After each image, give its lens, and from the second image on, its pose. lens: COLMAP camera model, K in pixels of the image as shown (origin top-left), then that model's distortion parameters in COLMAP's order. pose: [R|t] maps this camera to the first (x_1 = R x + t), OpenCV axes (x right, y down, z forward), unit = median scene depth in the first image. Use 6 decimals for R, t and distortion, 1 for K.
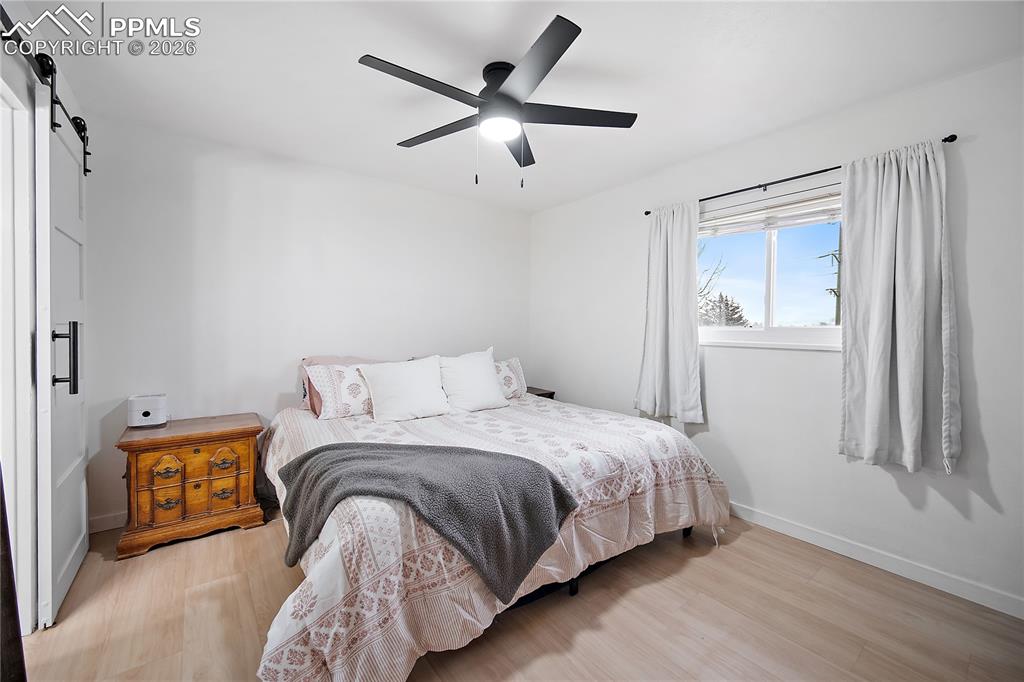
lens RADIAL K [[416.8, 0, 516.0], [0, 416.8, 315.7], [0, 0, 1]] dist [-0.000724, -0.000230]
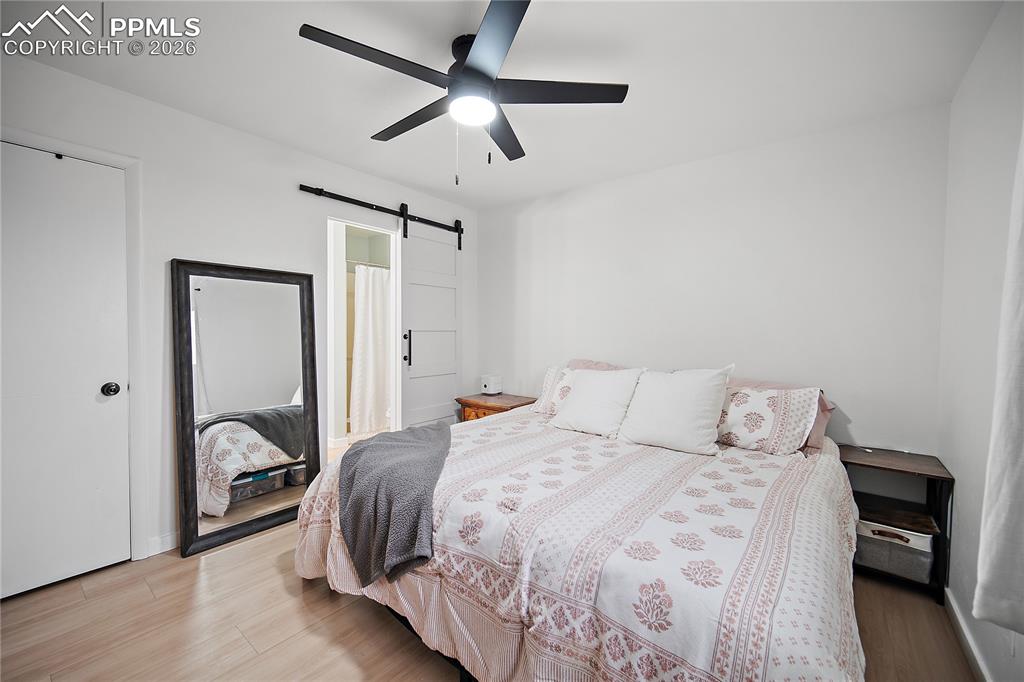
lens RADIAL K [[409.2, 0, 515.9], [0, 409.2, 330.8], [0, 0, 1]] dist [-0.000548, -0.000259]
pose [[0.231594, -0.007069, -0.972787, 0.846921], [0.019467, 0.999807, -0.002631, 0.029468], [0.972618, -0.018328, 0.231687, 0.893522]]
